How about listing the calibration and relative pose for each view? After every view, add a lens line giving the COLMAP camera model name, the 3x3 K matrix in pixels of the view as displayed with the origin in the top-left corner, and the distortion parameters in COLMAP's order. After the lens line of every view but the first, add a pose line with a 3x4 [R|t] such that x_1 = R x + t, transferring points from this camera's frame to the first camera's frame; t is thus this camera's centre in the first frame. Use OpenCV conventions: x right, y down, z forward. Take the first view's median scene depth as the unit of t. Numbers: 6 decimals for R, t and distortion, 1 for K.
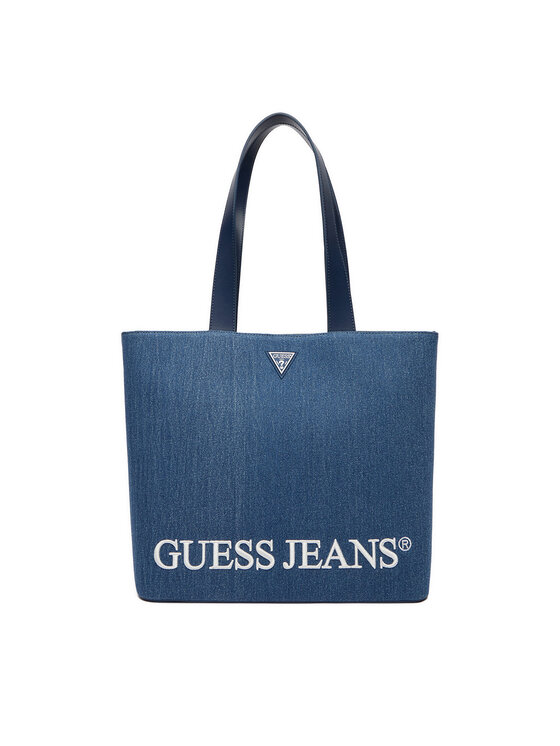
lens RADIAL K [[657.8, 0, 281.6], [0, 657.8, 369.4], [0, 0, 1]] dist [0.000225, 0.005141]
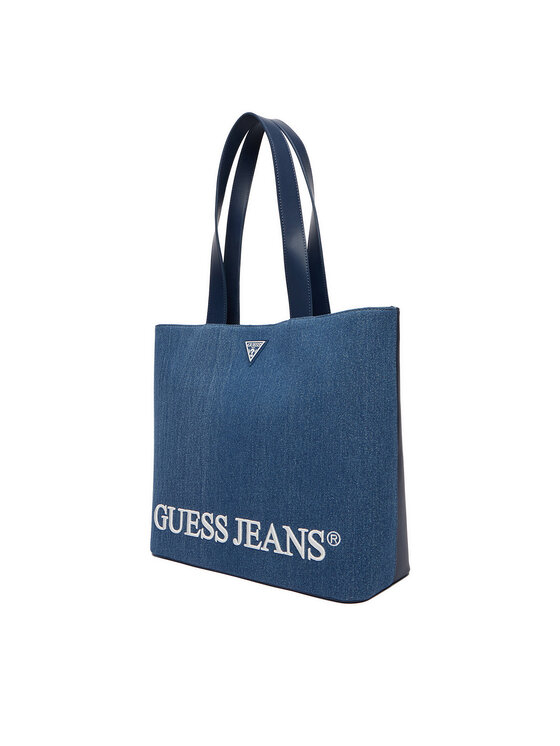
lens RADIAL K [[657.8, 0, 279.8], [0, 657.8, 378.7], [0, 0, 1]] dist [0.000225, 0.005141]
pose [[0.781053, -0.003288, -0.624457, 0.722317], [0.006929, 0.999970, 0.003402, 0.032117], [0.624427, -0.006984, 0.781052, 0.217731]]
